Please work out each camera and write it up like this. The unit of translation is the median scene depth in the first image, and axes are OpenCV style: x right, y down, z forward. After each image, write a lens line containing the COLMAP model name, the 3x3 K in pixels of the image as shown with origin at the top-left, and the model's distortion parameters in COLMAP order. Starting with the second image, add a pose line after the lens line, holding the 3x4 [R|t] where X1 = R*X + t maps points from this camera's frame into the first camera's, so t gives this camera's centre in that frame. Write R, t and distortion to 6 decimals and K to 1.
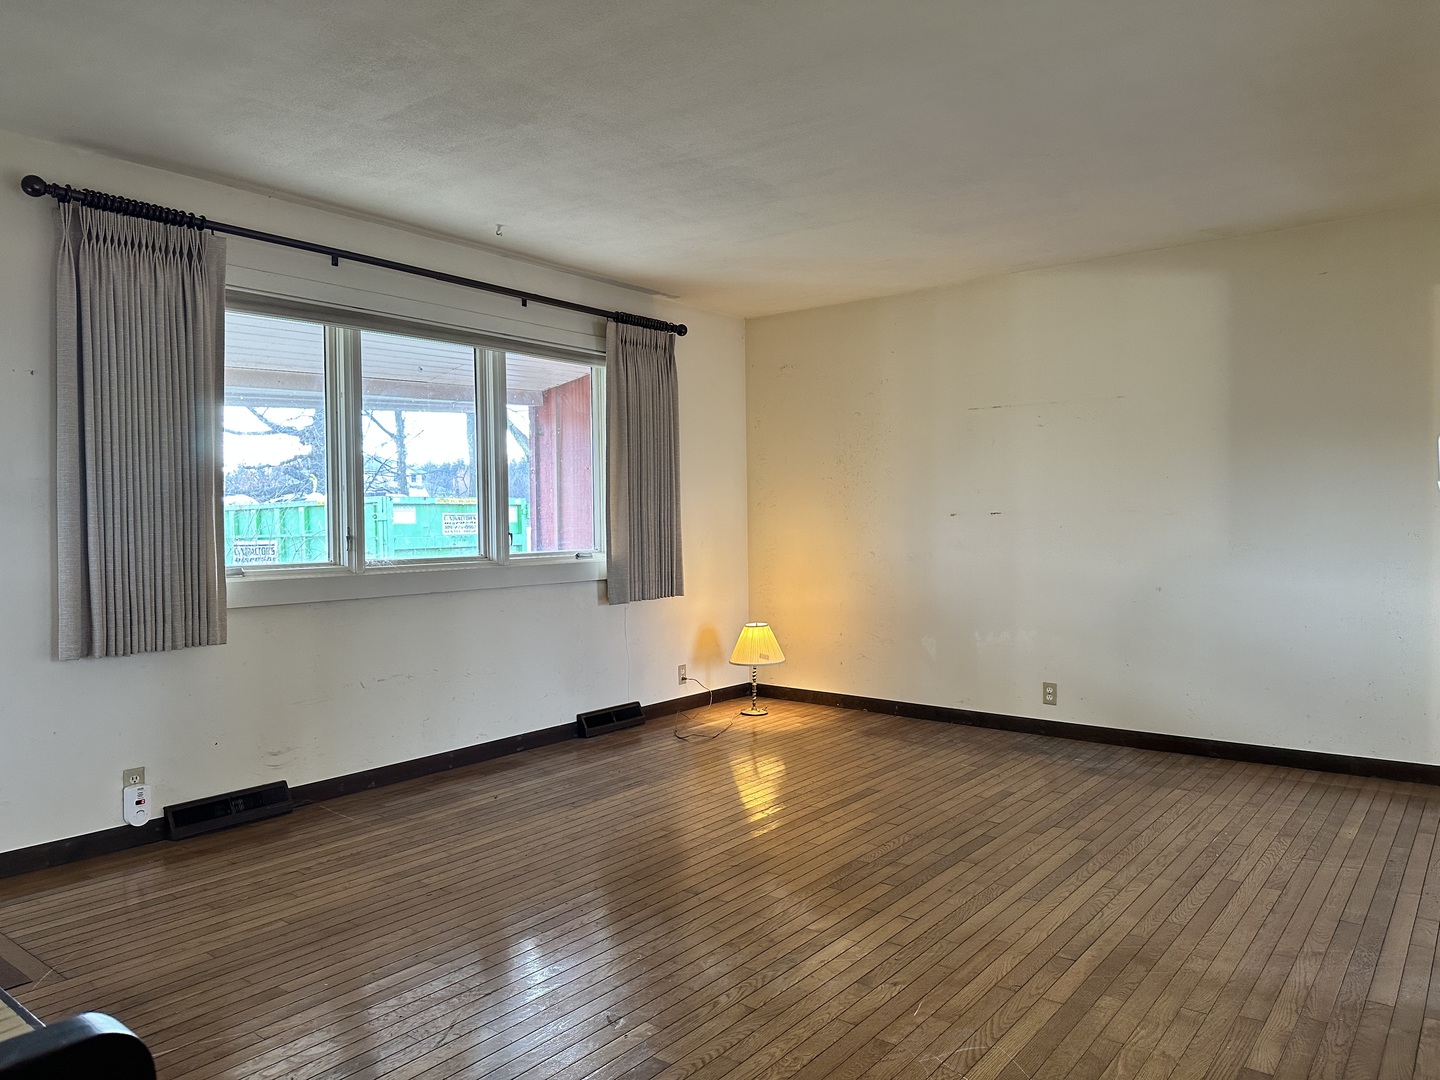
lens RADIAL K [[1005.5, 0, 723.3], [0, 1005.5, 546.6], [0, 0, 1]] dist [0.004792, -0.002689]
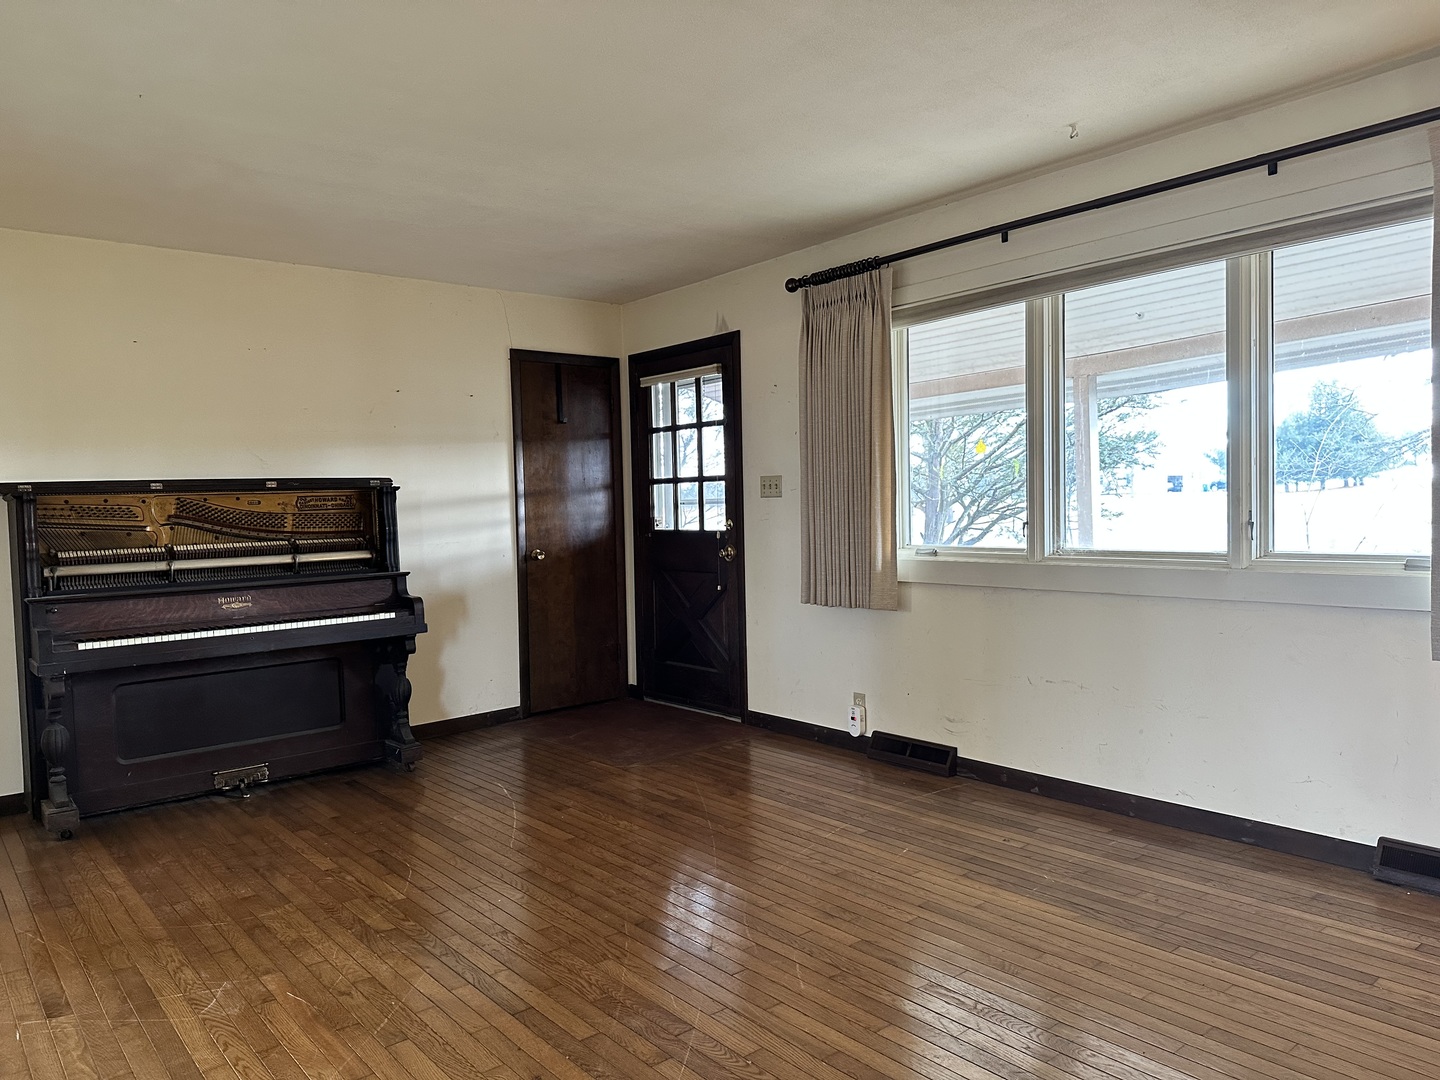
lens RADIAL K [[1005.6, 0, 717.0], [0, 1005.6, 534.7], [0, 0, 1]] dist [0.074442, -0.086221]
pose [[-0.223507, 0.046235, -0.973605, 0.676698], [-0.001285, 0.998859, 0.047729, -0.047187], [0.974702, 0.011918, -0.223192, 1.009428]]
